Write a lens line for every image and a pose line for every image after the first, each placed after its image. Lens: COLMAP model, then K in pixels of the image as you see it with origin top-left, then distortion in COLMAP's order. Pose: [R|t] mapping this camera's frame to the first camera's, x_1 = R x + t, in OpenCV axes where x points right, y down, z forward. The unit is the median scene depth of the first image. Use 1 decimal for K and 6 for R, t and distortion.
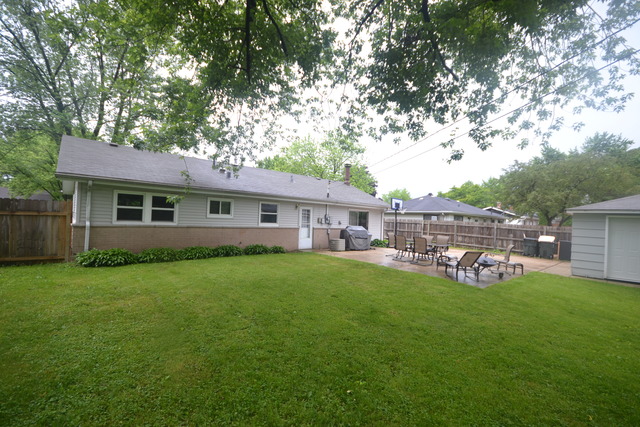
lens RADIAL K [[285.4, 0, 317.1], [0, 285.4, 213.5], [0, 0, 1]] dist [0.001029, -0.002358]
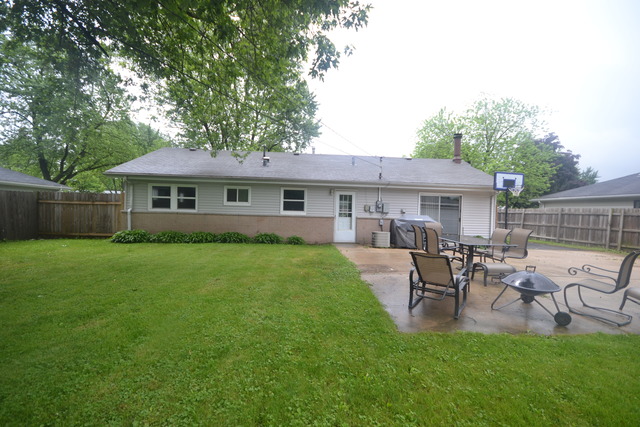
lens RADIAL K [[285.4, 0, 318.7], [0, 285.4, 217.3], [0, 0, 1]] dist [0.001029, -0.002358]
pose [[0.792599, -0.000359, -0.609744, 0.455435], [0.014731, 0.999719, 0.018560, 0.038192], [0.609566, -0.023692, 0.792381, 0.332543]]
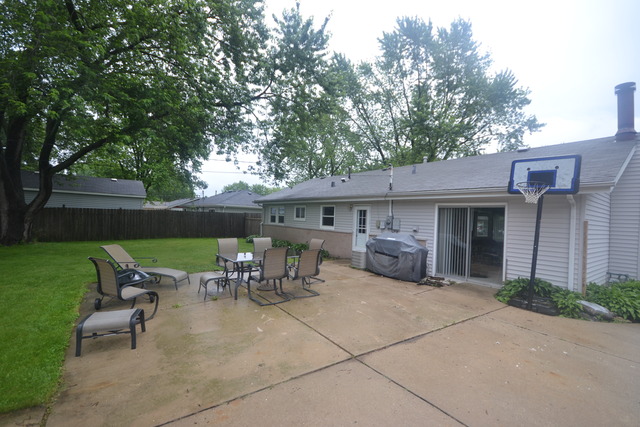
lens RADIAL K [[285.4, 0, 318.5], [0, 285.4, 211.0], [0, 0, 1]] dist [0.001029, -0.002358]
pose [[-0.075592, -0.068880, -0.994757, 0.841086], [-0.030704, 0.997299, -0.066723, 0.049546], [0.996666, 0.025499, -0.077502, 1.059693]]
